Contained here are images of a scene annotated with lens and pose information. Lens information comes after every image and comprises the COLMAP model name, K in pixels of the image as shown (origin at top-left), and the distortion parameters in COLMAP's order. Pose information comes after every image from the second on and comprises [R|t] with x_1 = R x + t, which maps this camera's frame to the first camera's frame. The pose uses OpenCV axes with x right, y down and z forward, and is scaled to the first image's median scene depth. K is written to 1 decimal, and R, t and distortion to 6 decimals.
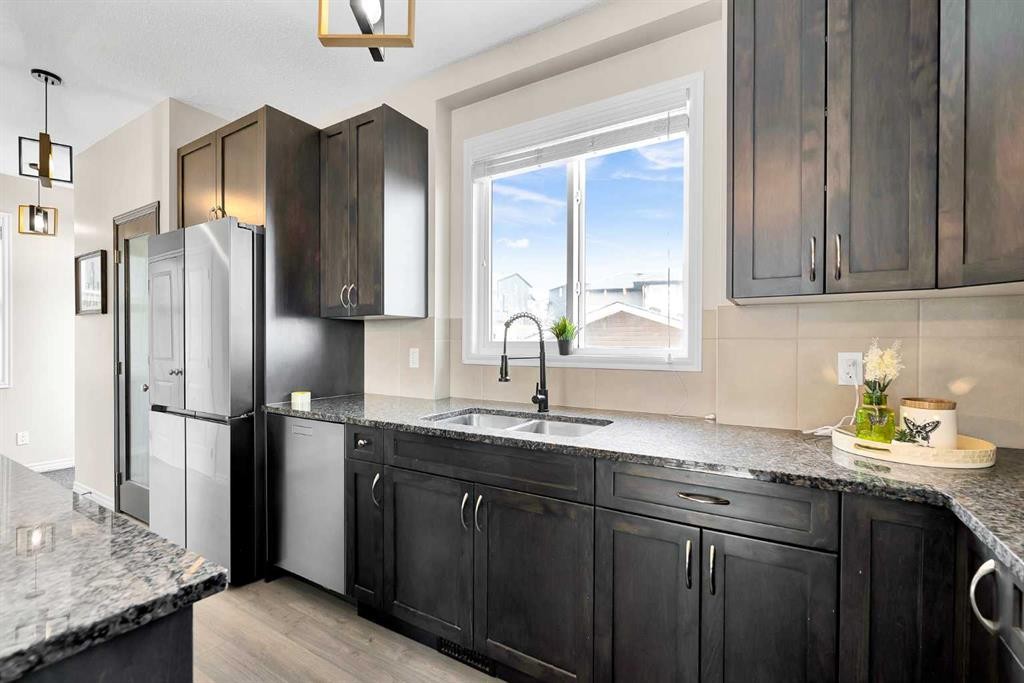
lens RADIAL K [[468.3, 0, 472.0], [0, 468.3, 346.8], [0, 0, 1]] dist [-0.001826, -0.000369]
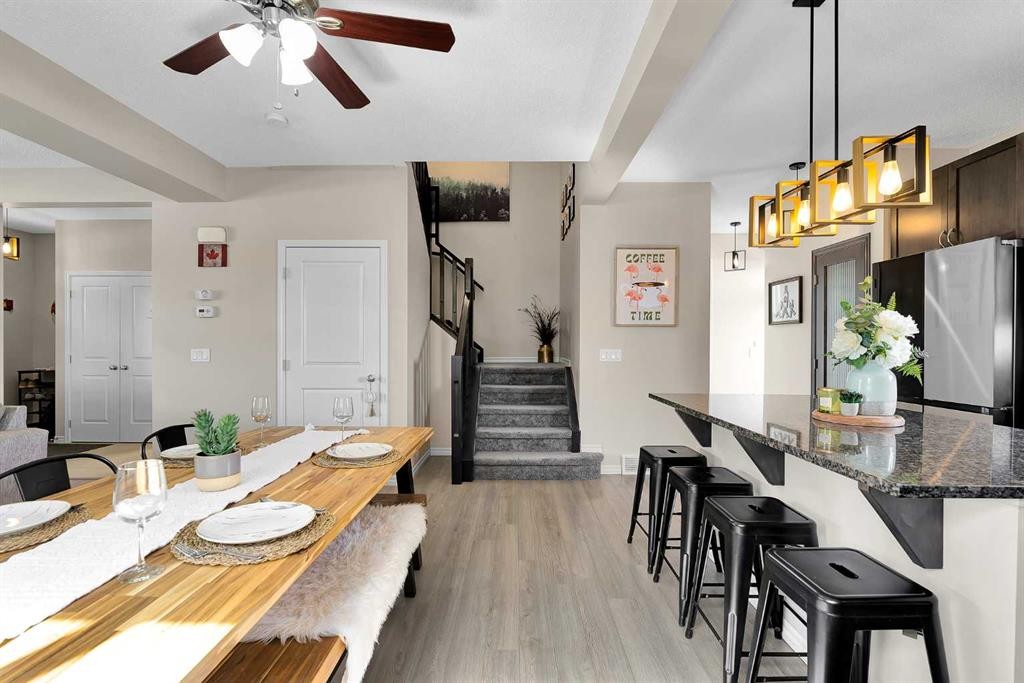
lens RADIAL K [[454.9, 0, 513.6], [0, 454.9, 347.1], [0, 0, 1]] dist [-0.002906, 0.000644]
pose [[0.553859, 0.002709, -0.832606, -0.224552], [-0.003542, 0.999993, 0.000897, -0.000624], [0.832603, 0.002453, 0.553865, -0.598530]]
